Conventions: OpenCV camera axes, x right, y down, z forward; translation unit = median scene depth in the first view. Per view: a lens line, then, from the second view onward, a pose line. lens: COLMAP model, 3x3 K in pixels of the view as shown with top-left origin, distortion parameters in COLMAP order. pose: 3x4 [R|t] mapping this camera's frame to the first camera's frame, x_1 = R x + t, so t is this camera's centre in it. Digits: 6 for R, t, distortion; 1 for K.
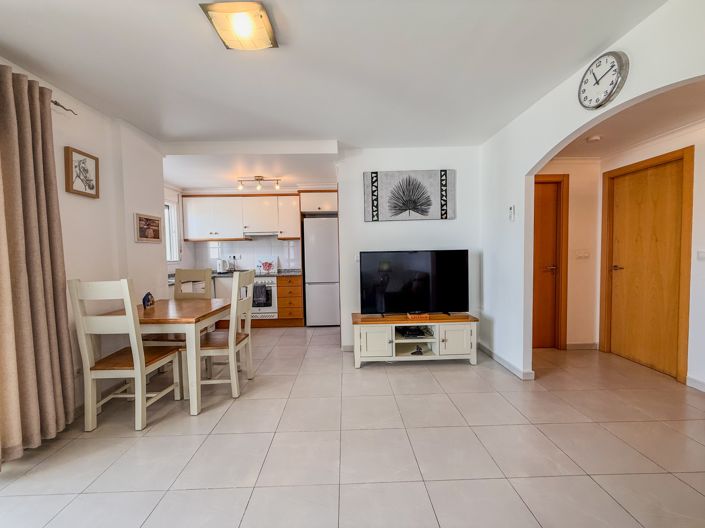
lens RADIAL K [[281.9, 0, 352.2], [0, 281.9, 265.3], [0, 0, 1]] dist [-0.001614, 0.000355]
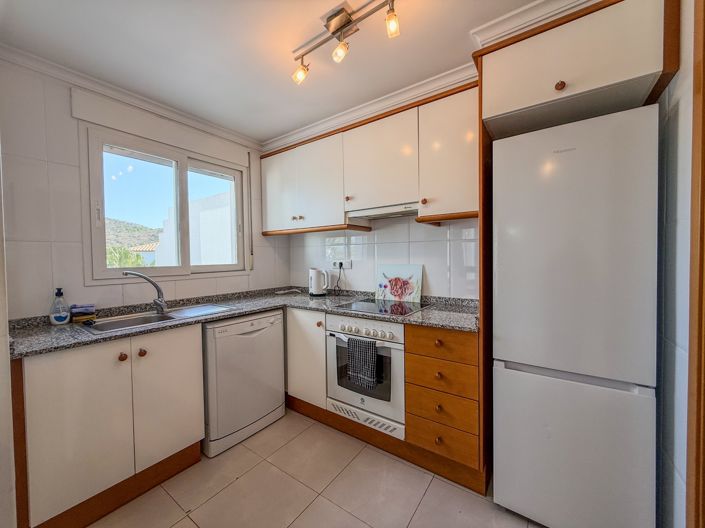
lens RADIAL K [[281.9, 0, 351.5], [0, 281.9, 264.6], [0, 0, 1]] dist [-0.001614, 0.000355]
pose [[0.802403, 0.024432, -0.596282, -0.107998], [-0.028855, 0.999581, 0.002127, -0.032772], [0.596084, 0.015499, 0.802772, 0.657575]]
